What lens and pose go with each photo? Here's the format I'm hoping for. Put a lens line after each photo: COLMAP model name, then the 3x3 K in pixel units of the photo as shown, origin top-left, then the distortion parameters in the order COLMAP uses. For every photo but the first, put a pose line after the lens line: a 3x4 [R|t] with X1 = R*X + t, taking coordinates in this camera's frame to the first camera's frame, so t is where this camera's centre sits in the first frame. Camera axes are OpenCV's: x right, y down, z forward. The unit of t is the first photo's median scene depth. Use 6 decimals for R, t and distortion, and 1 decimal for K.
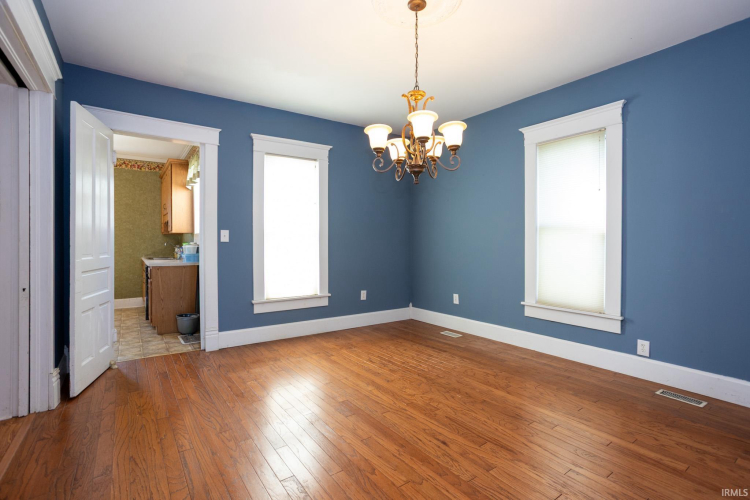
lens RADIAL K [[360.6, 0, 380.5], [0, 360.6, 241.3], [0, 0, 1]] dist [-0.057076, 0.037156]
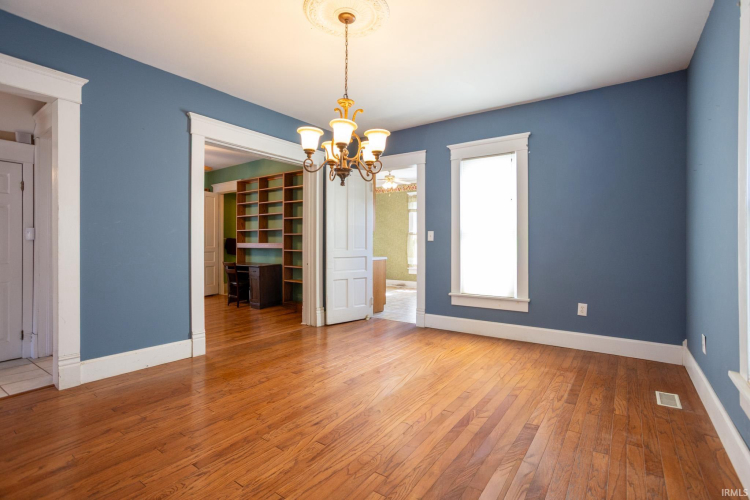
lens RADIAL K [[360.6, 0, 380.5], [0, 360.6, 241.3], [0, 0, 1]] dist [-0.057076, 0.037156]
pose [[0.334762, -0.002679, -0.942299, 0.856472], [0.000626, 0.999996, -0.002621, 0.008027], [0.942303, 0.000288, 0.334762, 0.551231]]
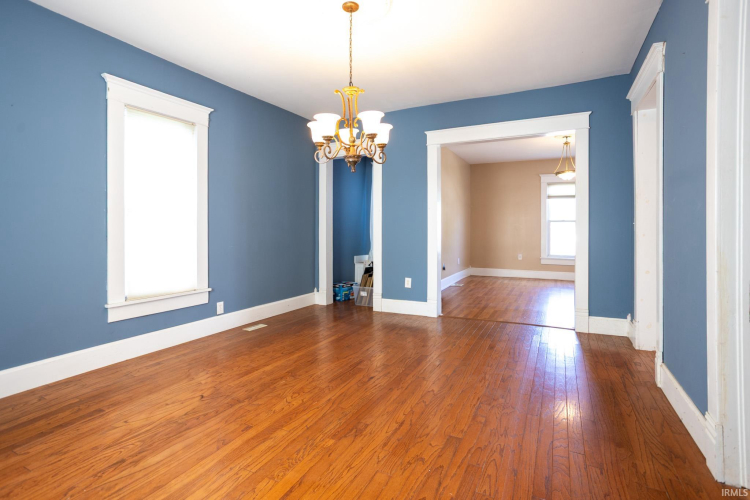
lens RADIAL K [[370.1, 0, 375.6], [0, 370.1, 236.5], [0, 0, 1]] dist [-0.052282, 0.041776]
pose [[-0.458420, -0.018123, 0.888551, -0.689570], [0.000059, 0.999791, 0.020422, 0.011958], [-0.888736, 0.009414, -0.458323, 1.079267]]
